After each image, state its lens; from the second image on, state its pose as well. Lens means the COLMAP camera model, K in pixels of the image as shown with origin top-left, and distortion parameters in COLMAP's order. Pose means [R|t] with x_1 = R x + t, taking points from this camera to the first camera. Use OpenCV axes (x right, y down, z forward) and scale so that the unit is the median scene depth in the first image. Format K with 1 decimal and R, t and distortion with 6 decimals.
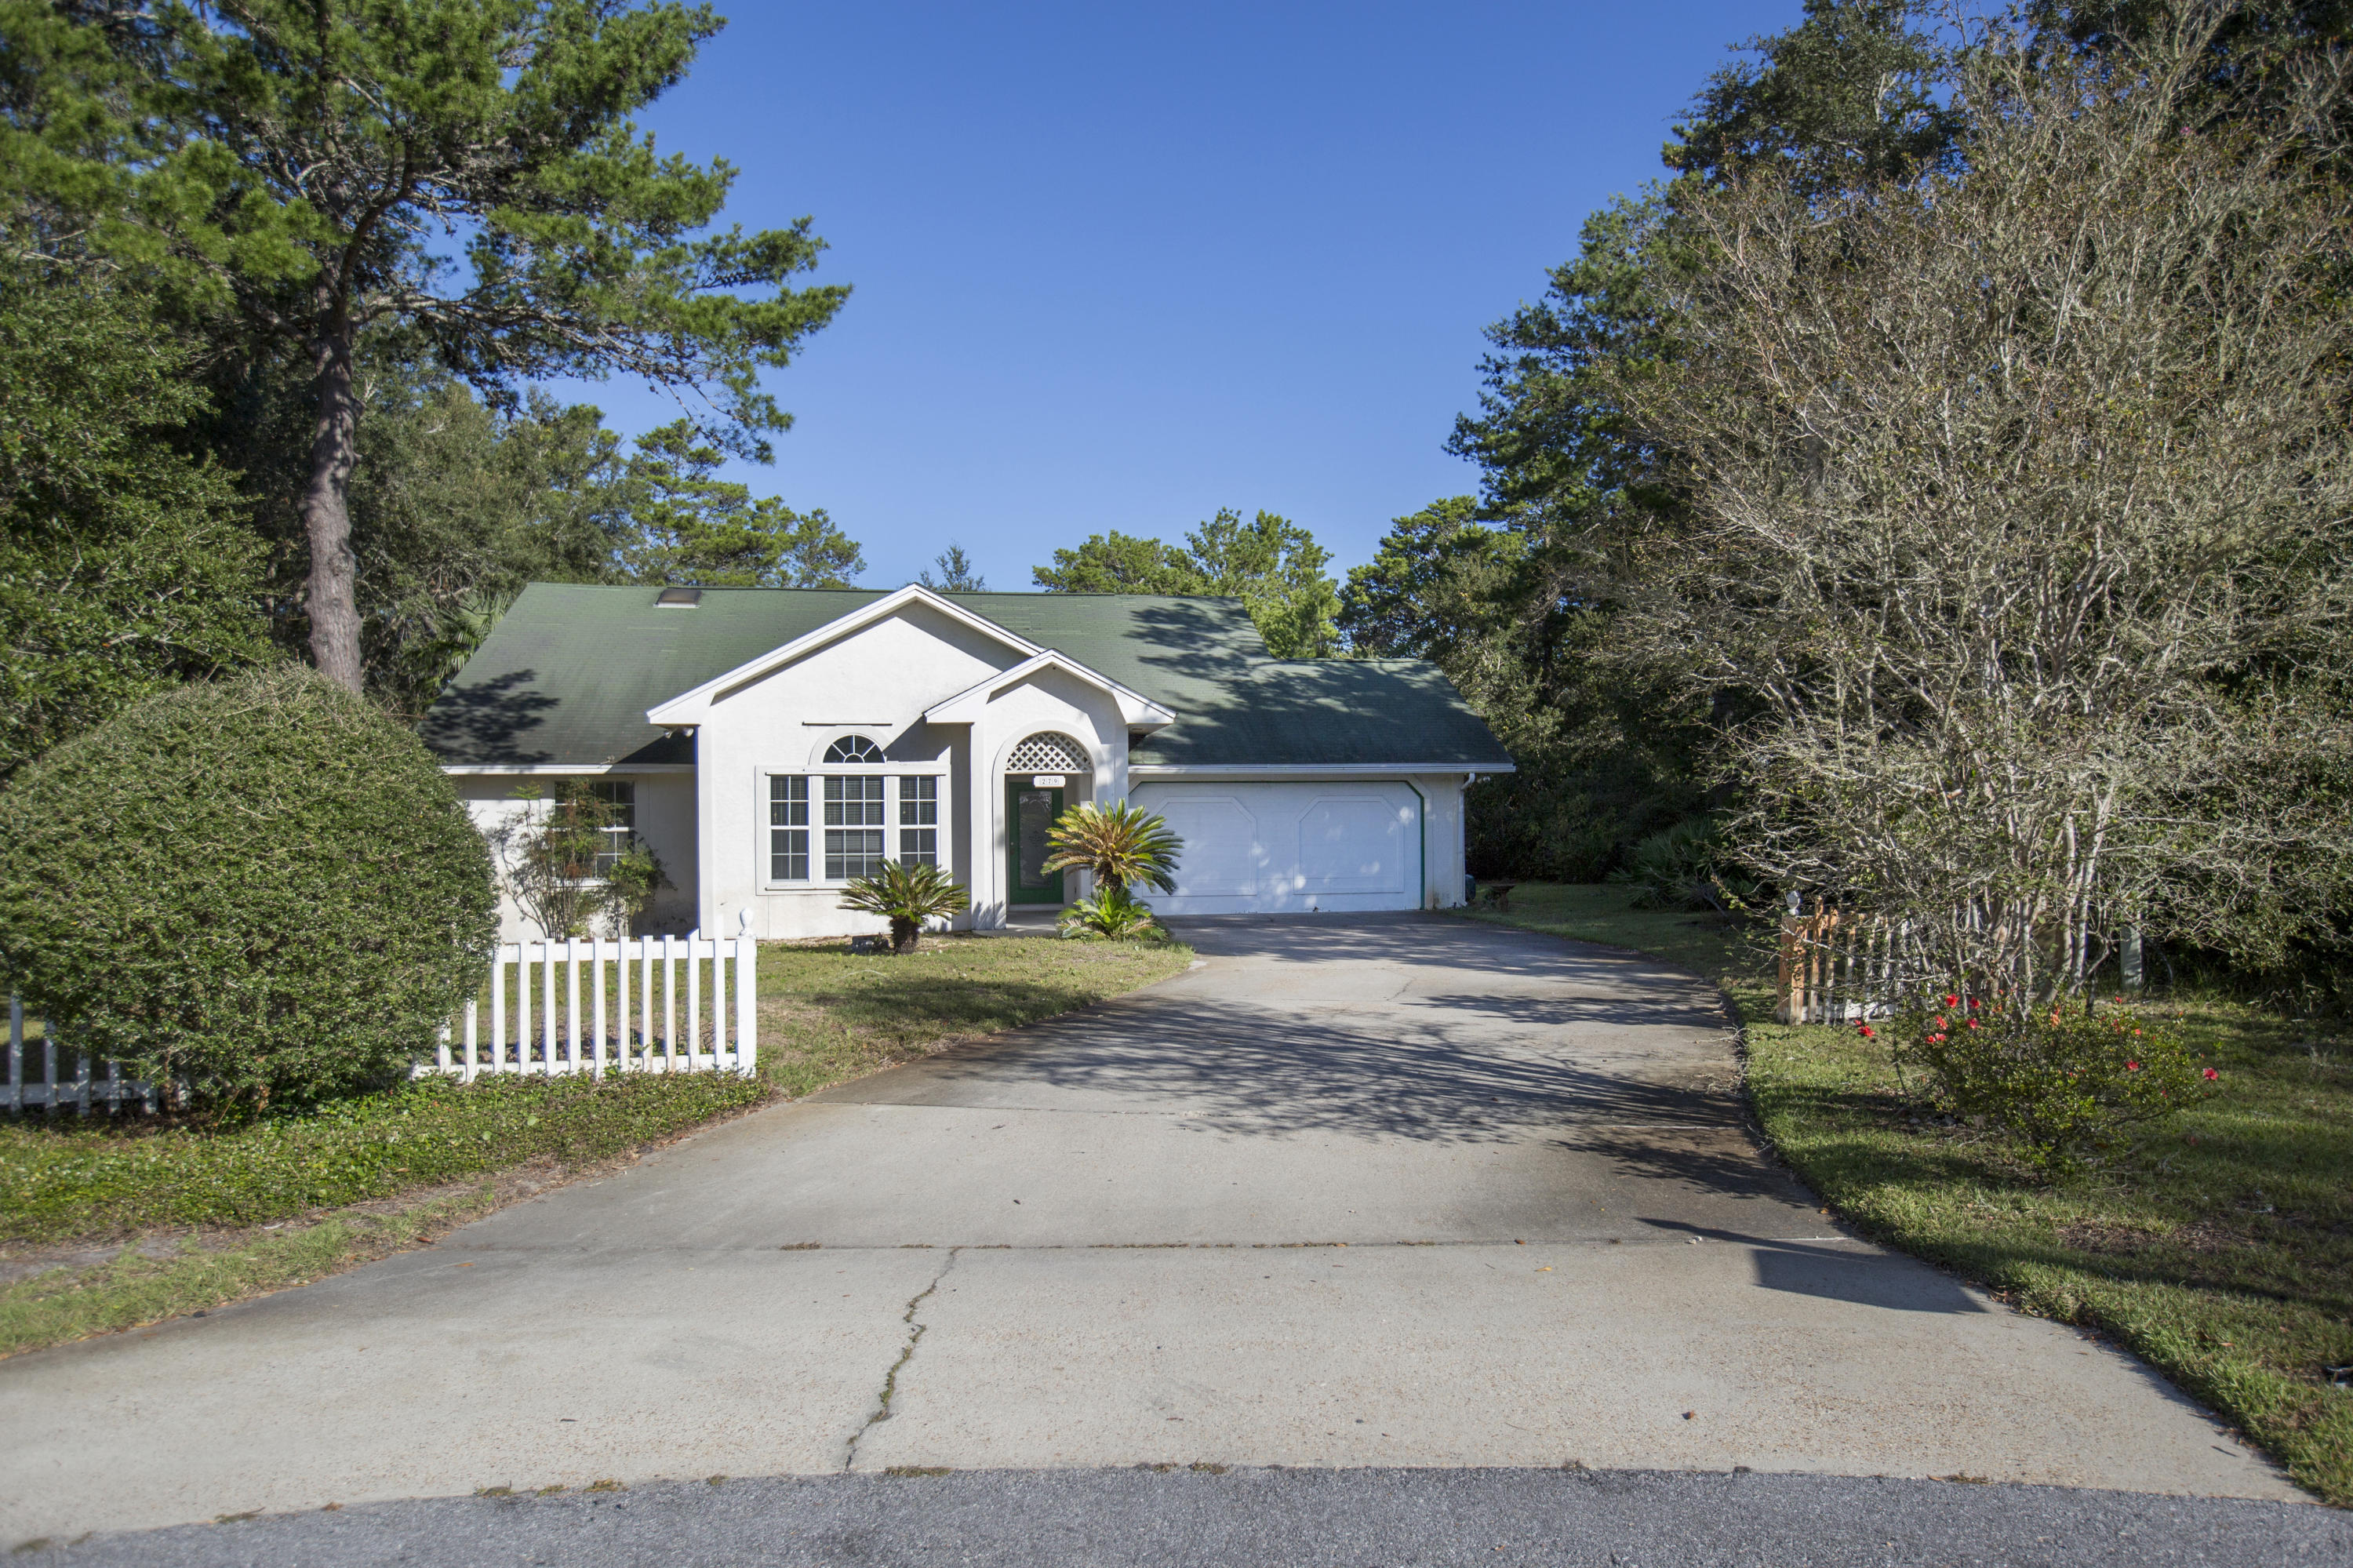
lens RADIAL K [[1487.0, 0, 1182.8], [0, 1487.0, 796.7], [0, 0, 1]] dist [-0.003040, -0.000326]
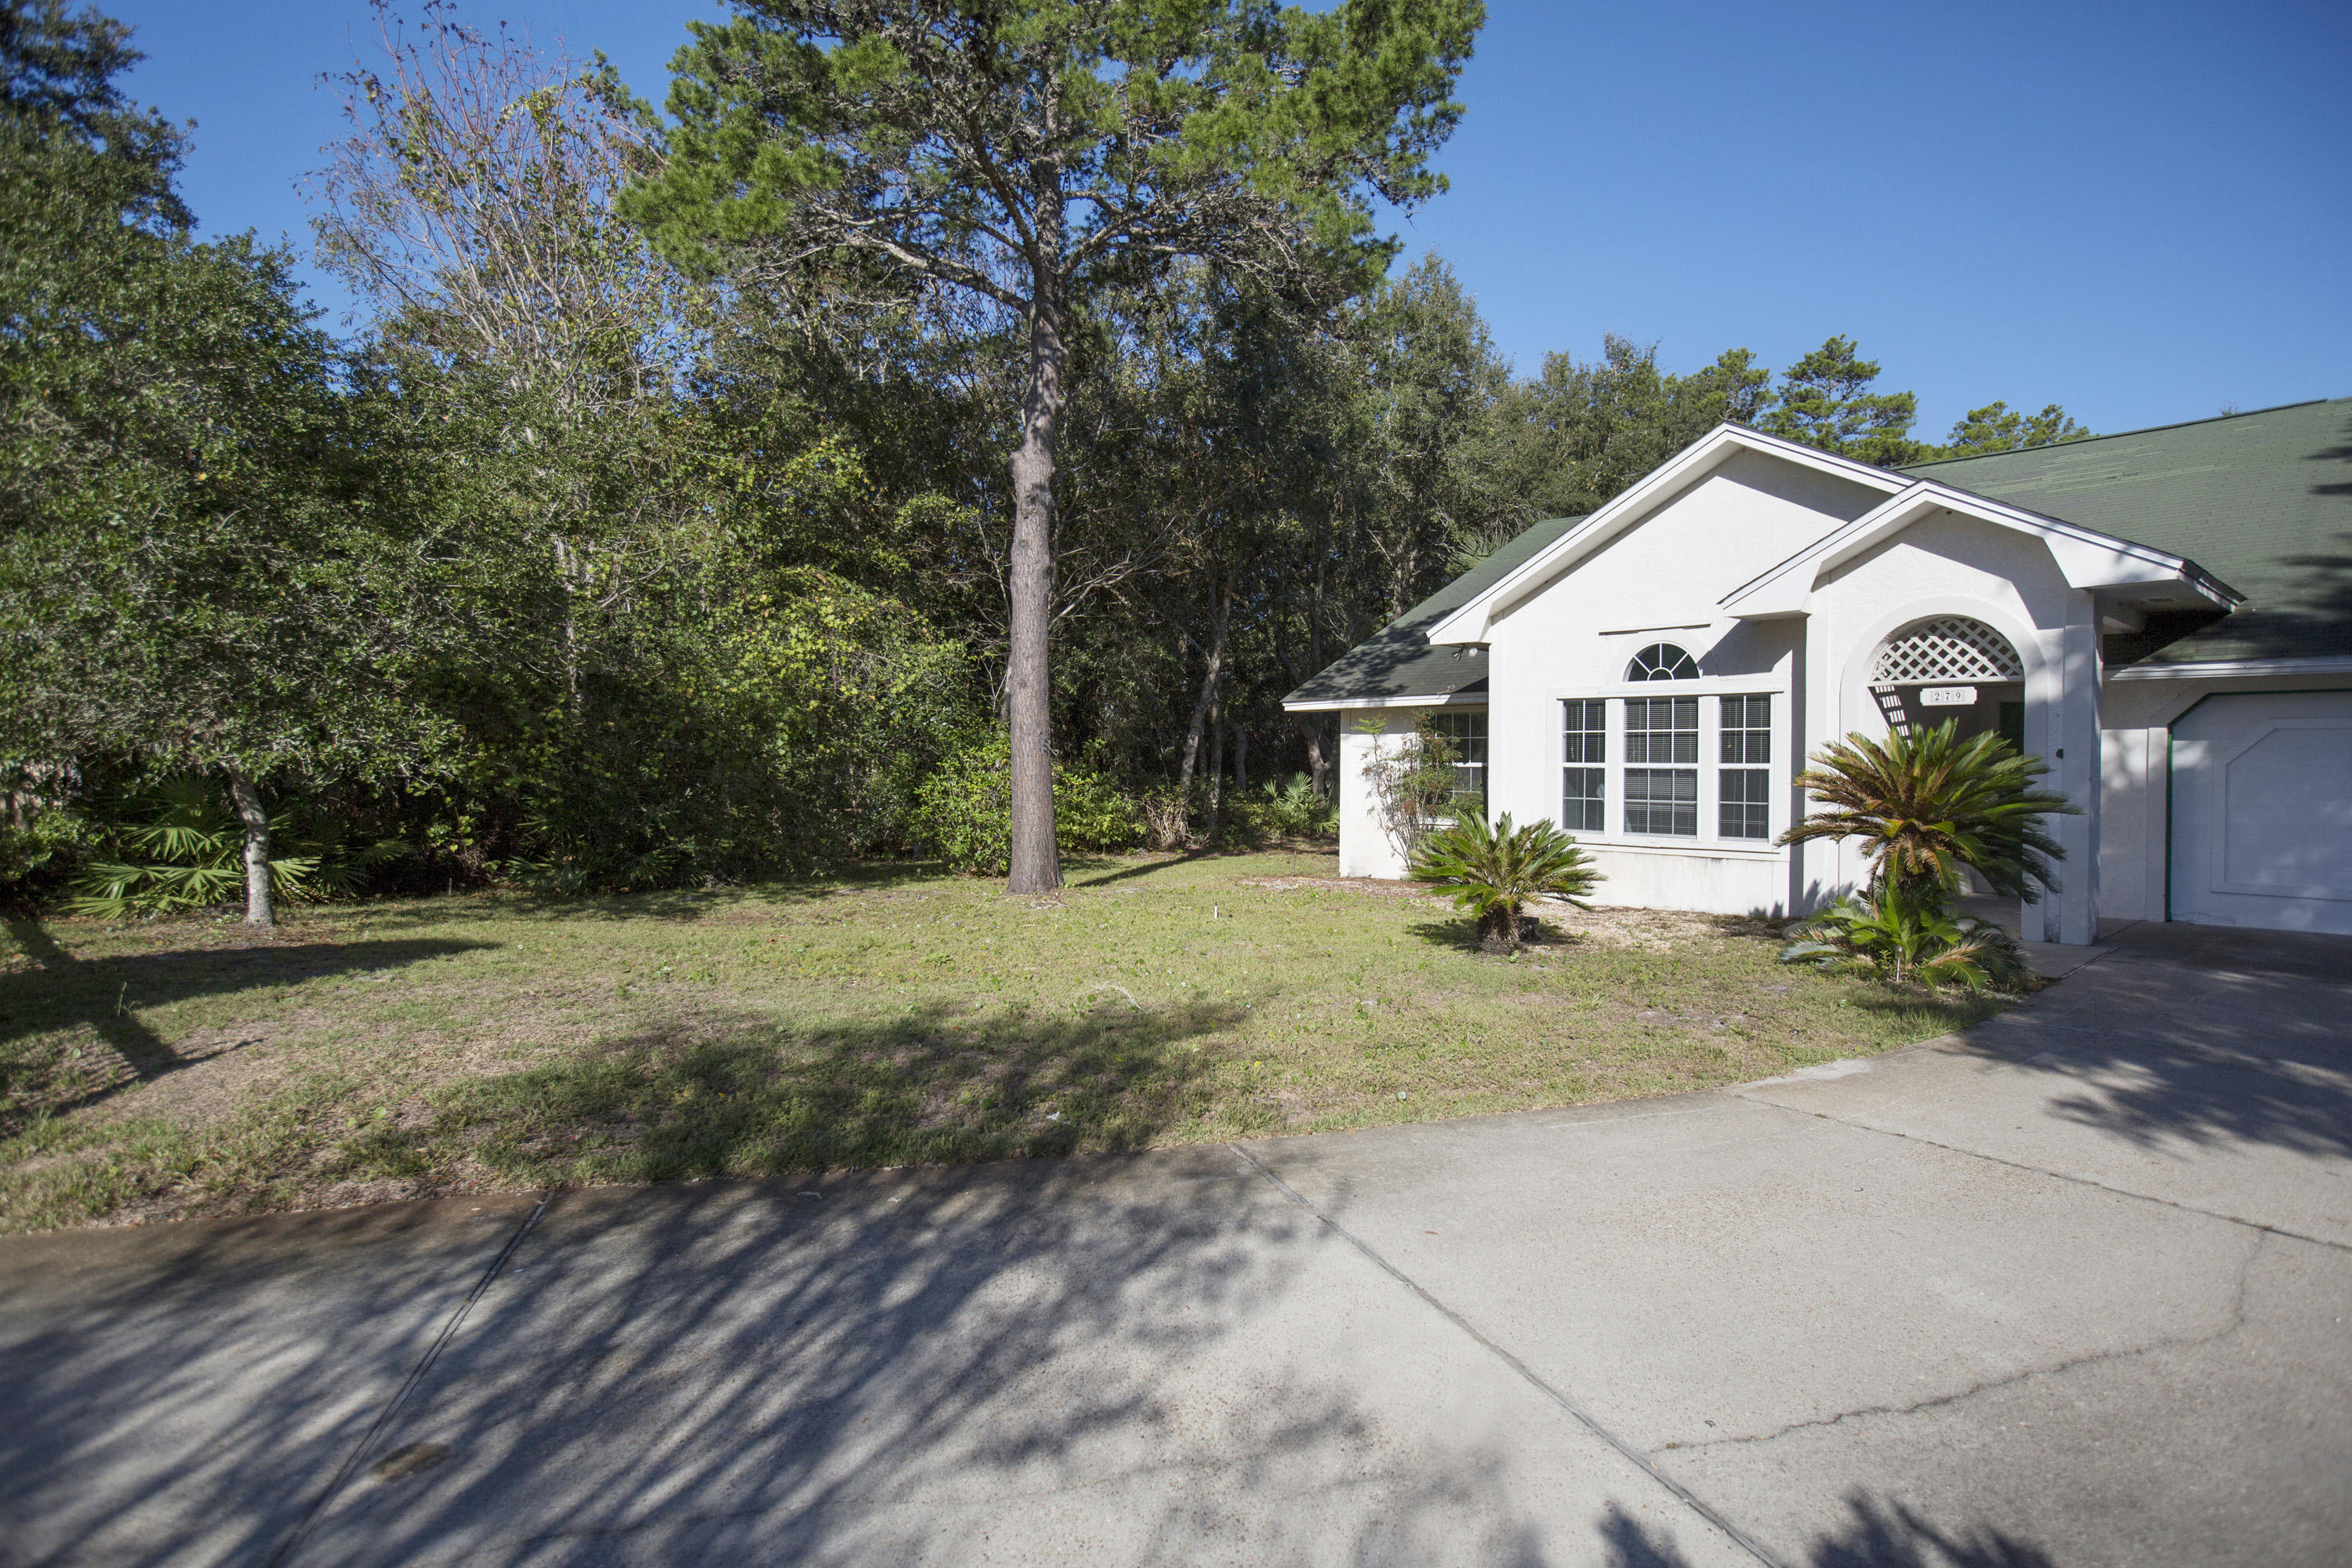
lens RADIAL K [[1203.9, 0, 1177.7], [0, 1203.9, 760.6], [0, 0, 1]] dist [-0.013826, 0.000895]
pose [[0.550681, 0.009644, -0.834660, 0.152676], [0.004009, 0.999891, 0.014199, 0.008327], [0.834706, -0.011165, 0.550582, 0.456840]]
